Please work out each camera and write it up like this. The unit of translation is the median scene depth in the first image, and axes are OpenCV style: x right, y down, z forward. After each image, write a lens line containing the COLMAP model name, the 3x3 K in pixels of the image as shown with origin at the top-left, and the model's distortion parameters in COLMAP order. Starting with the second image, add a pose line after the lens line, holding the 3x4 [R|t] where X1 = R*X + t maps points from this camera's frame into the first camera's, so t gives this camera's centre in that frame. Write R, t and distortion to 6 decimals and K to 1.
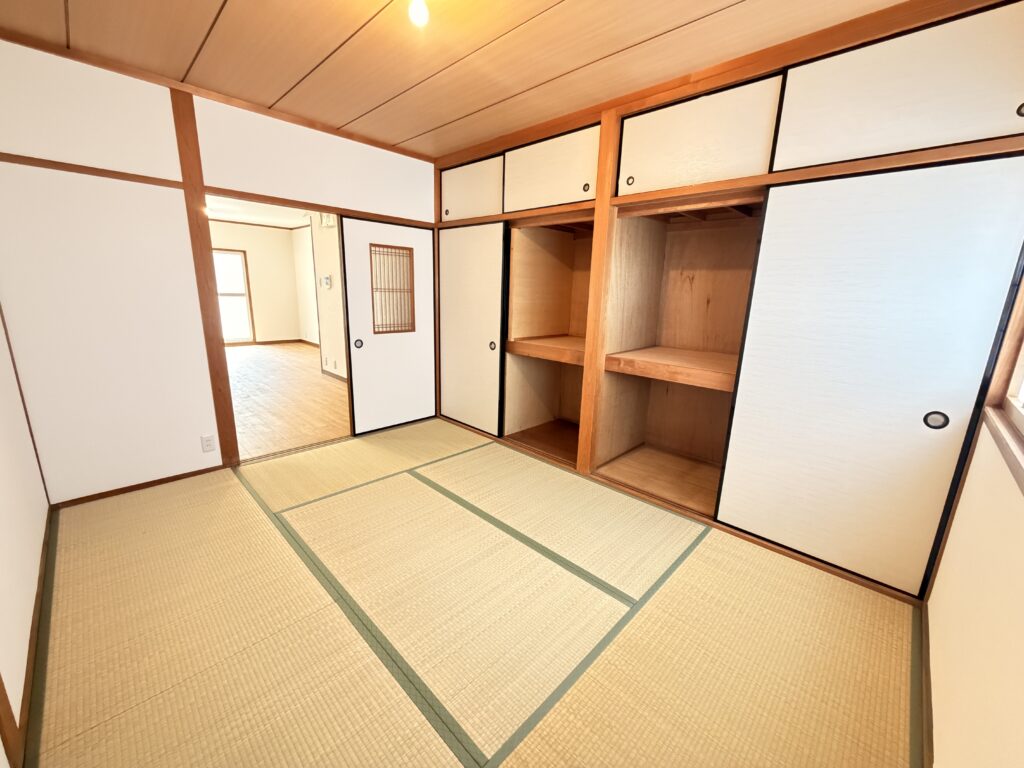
lens RADIAL K [[407.4, 0, 514.6], [0, 407.4, 388.1], [0, 0, 1]] dist [-0.001742, -0.000019]
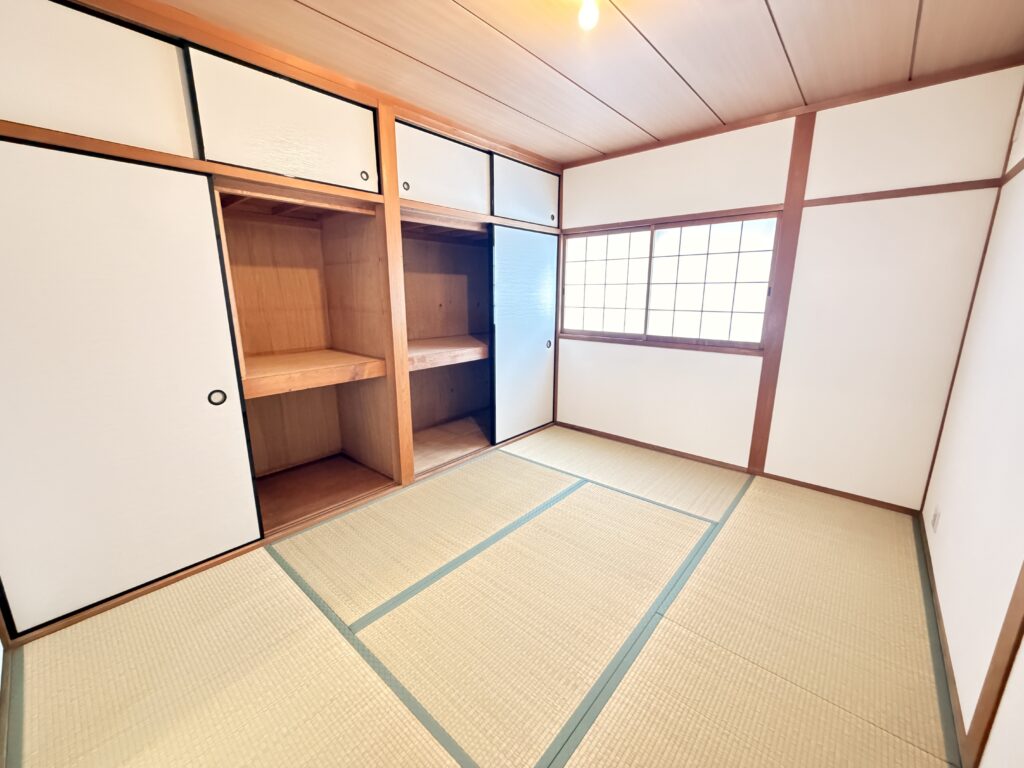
lens RADIAL K [[407.4, 0, 515.7], [0, 407.4, 386.1], [0, 0, 1]] dist [-0.001742, -0.000019]
pose [[-0.044475, -0.247769, 0.967798, -0.776153], [0.247087, 0.935930, 0.250965, -0.198029], [-0.967972, 0.250292, 0.019595, 0.749574]]
